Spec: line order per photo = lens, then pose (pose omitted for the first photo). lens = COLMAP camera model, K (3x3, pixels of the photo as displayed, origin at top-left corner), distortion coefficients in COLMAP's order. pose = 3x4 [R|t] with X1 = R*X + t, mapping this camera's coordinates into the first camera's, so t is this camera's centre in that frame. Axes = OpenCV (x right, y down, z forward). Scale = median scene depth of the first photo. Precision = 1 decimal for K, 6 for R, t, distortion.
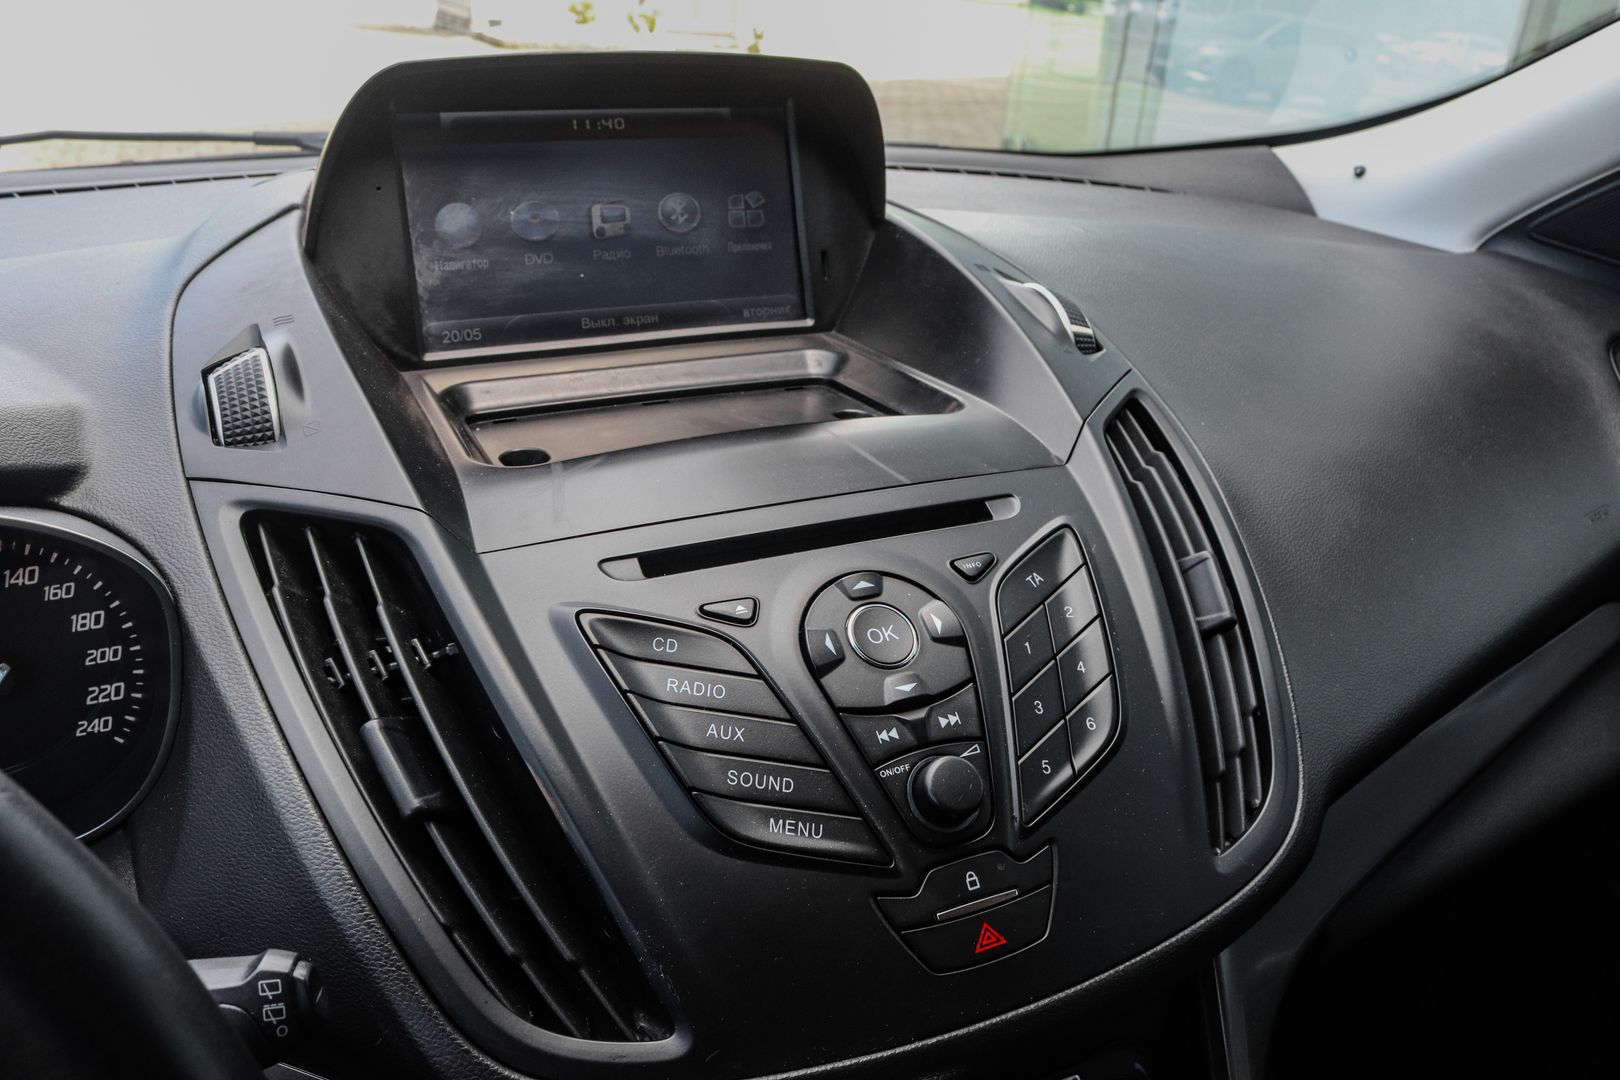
lens RADIAL K [[1335.0, 0, 821.5], [0, 1335.0, 567.8], [0, 0, 1]] dist [-0.155462, 0.114575]
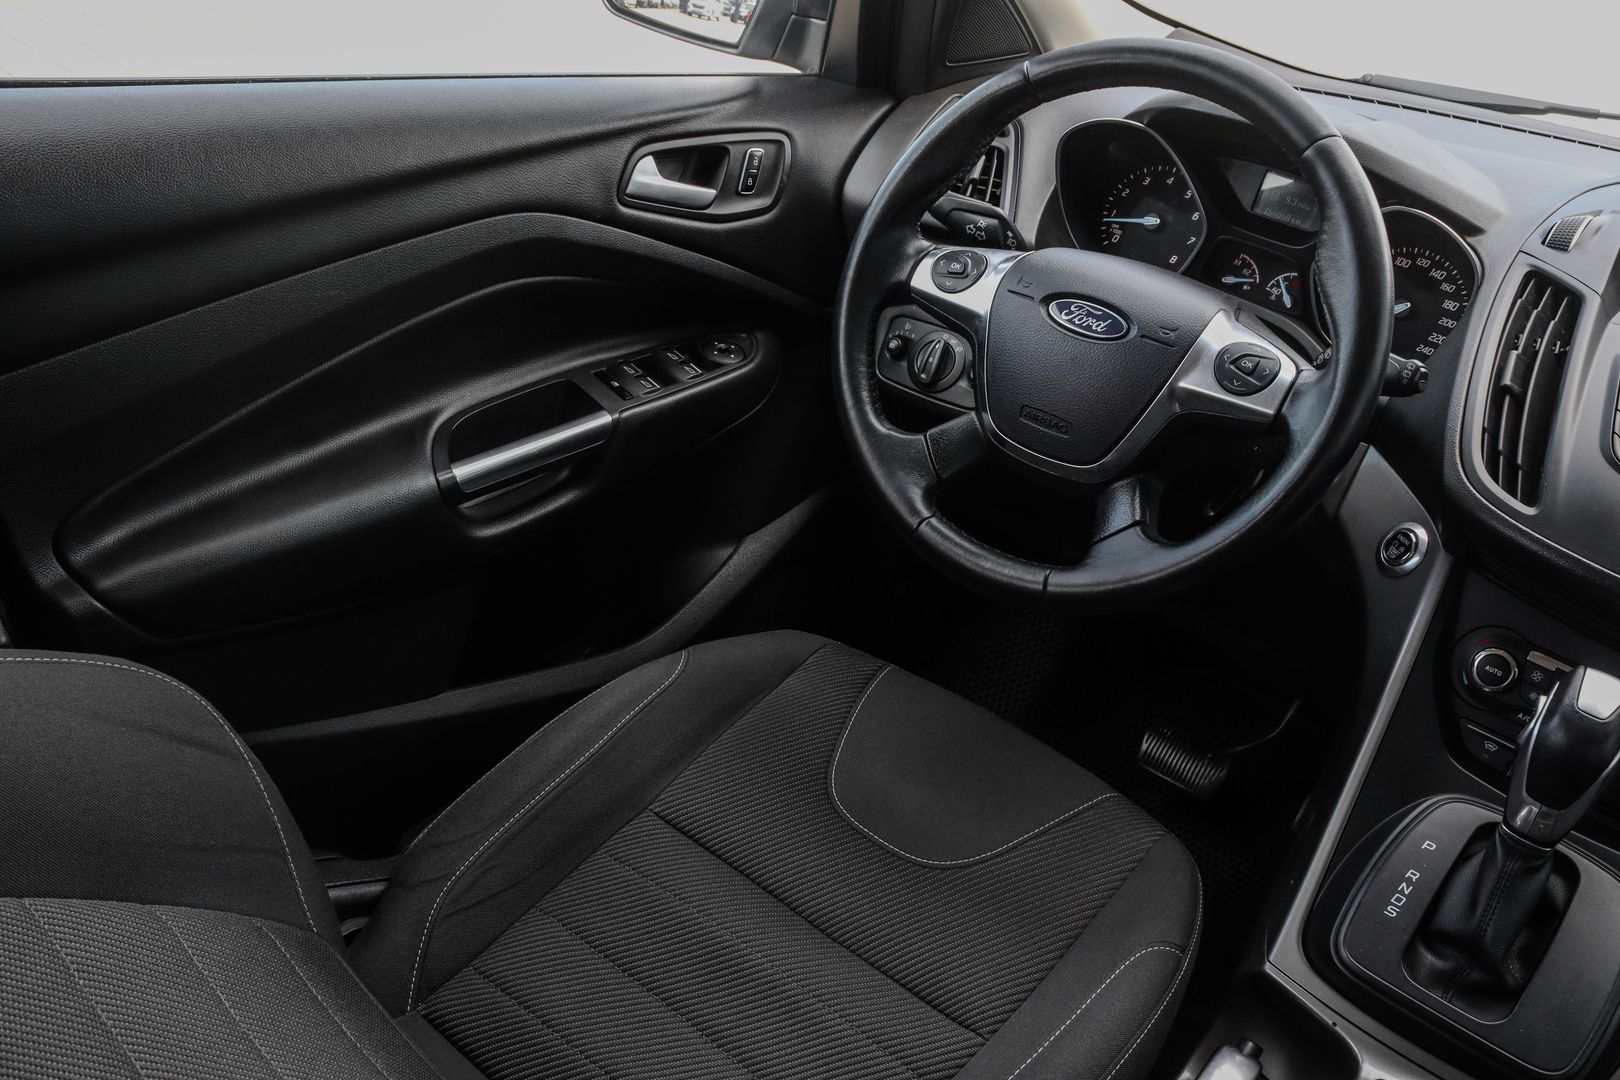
lens RADIAL K [[1335.0, 0, 814.8], [0, 1335.0, 548.1], [0, 0, 1]] dist [-0.155462, 0.114575]
pose [[0.381474, 0.469231, -0.796429, 0.900739], [-0.488311, 0.833849, 0.257386, 0.332250], [0.784875, 0.290719, 0.547223, -0.870496]]
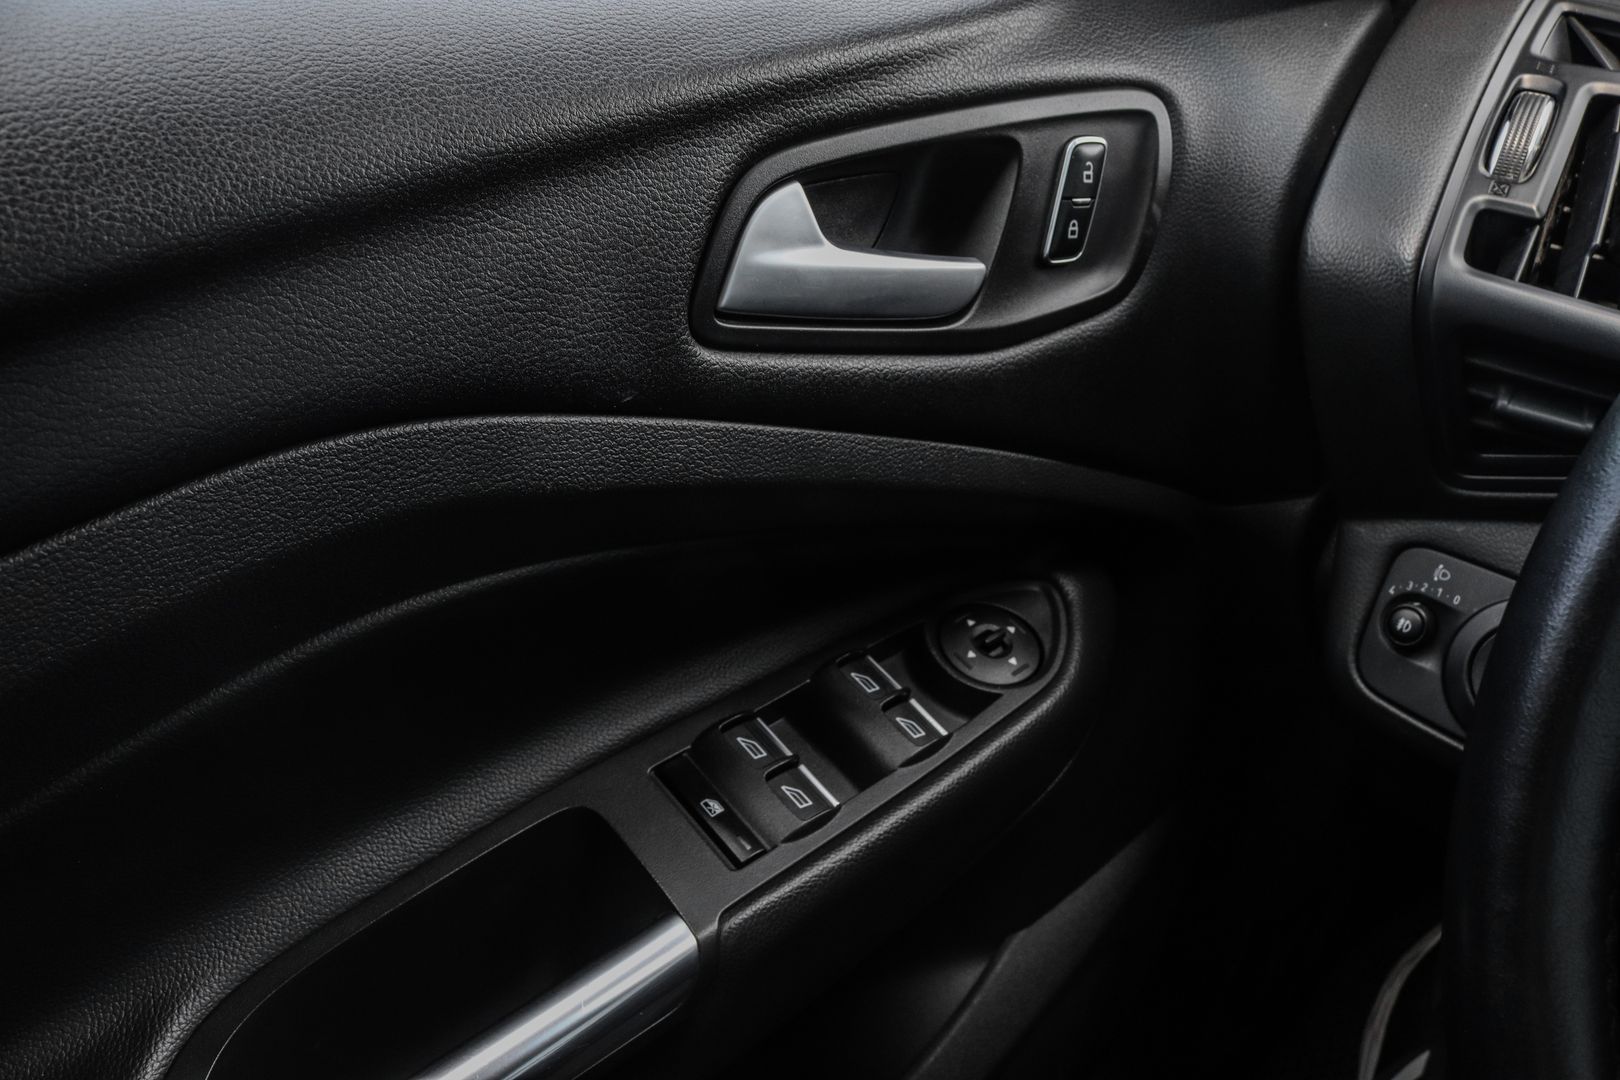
lens RADIAL K [[1335.0, 0, 821.8], [0, 1335.0, 553.1], [0, 0, 1]] dist [-0.155462, 0.114575]
pose [[0.274730, 0.521919, -0.807542, -0.526086], [-0.449985, 0.811999, 0.371713, 0.374053], [0.849728, 0.261261, 0.457937, -0.354623]]
